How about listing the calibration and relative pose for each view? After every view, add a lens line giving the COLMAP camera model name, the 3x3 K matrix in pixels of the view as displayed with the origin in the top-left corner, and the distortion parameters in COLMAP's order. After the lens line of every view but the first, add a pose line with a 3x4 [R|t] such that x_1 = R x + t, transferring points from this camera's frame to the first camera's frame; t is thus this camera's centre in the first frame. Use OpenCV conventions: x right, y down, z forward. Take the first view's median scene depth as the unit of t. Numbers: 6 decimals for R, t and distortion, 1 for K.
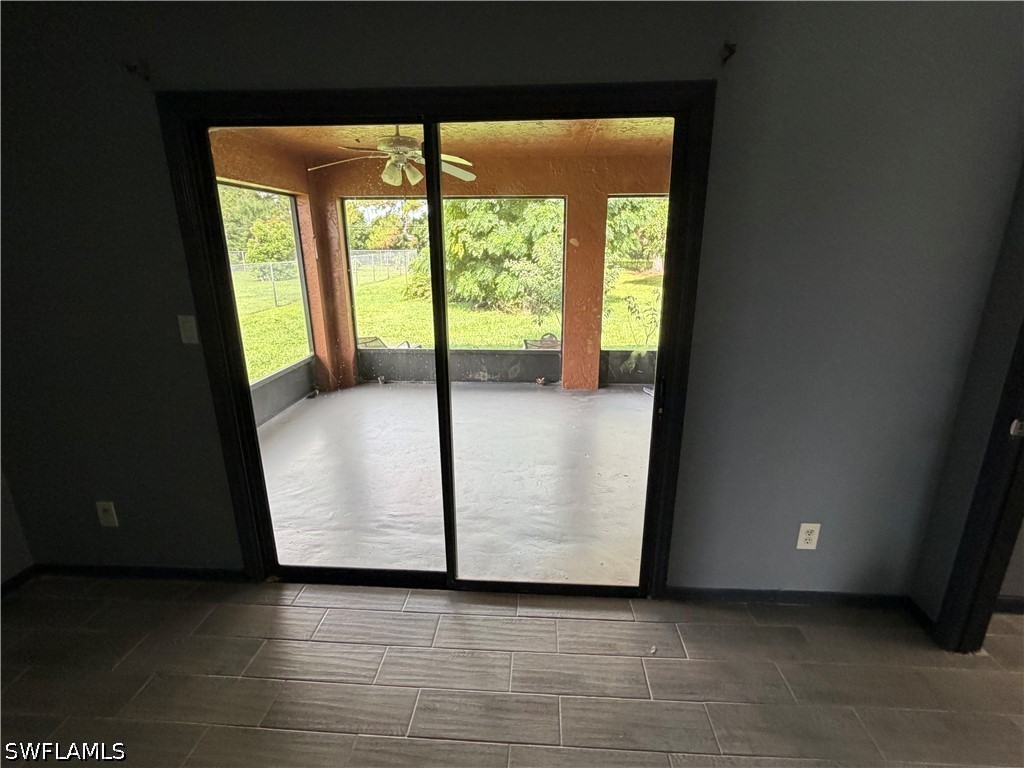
lens RADIAL K [[485.1, 0, 510.8], [0, 485.1, 385.0], [0, 0, 1]] dist [-0.000275, -0.000642]
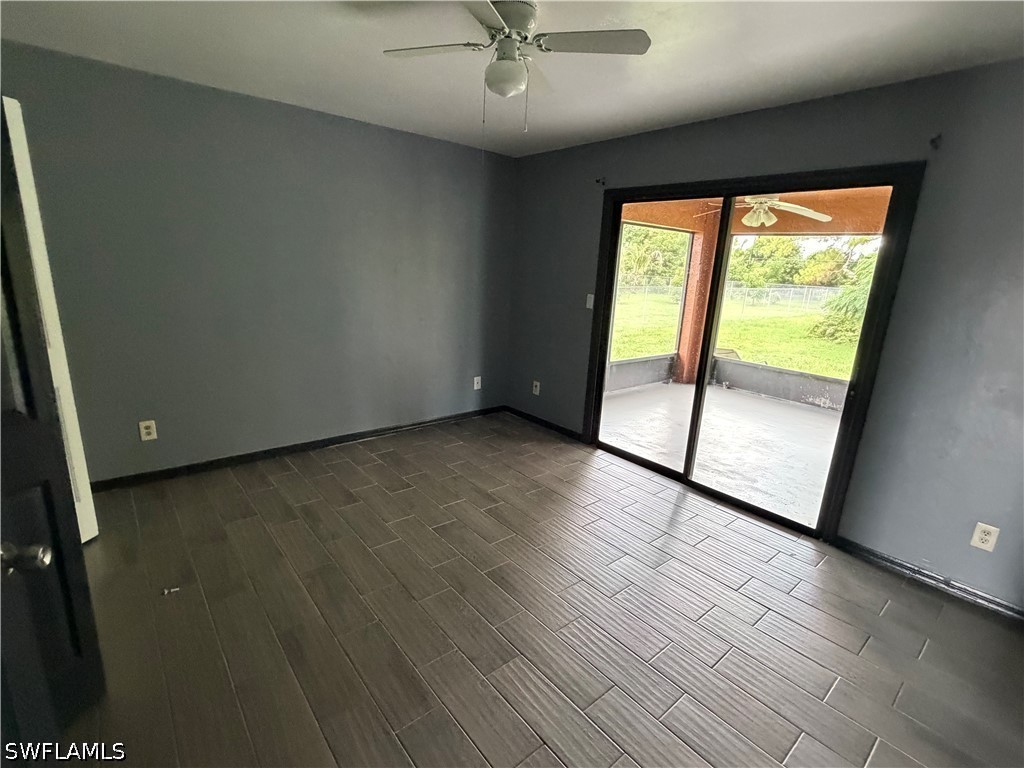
lens RADIAL K [[485.1, 0, 511.6], [0, 485.1, 387.6], [0, 0, 1]] dist [-0.000275, -0.000642]
pose [[0.688250, 0.220541, -0.691139, 0.224348], [-0.257970, 0.964807, 0.050976, 0.082275], [0.678058, 0.143209, 0.720922, -0.239925]]
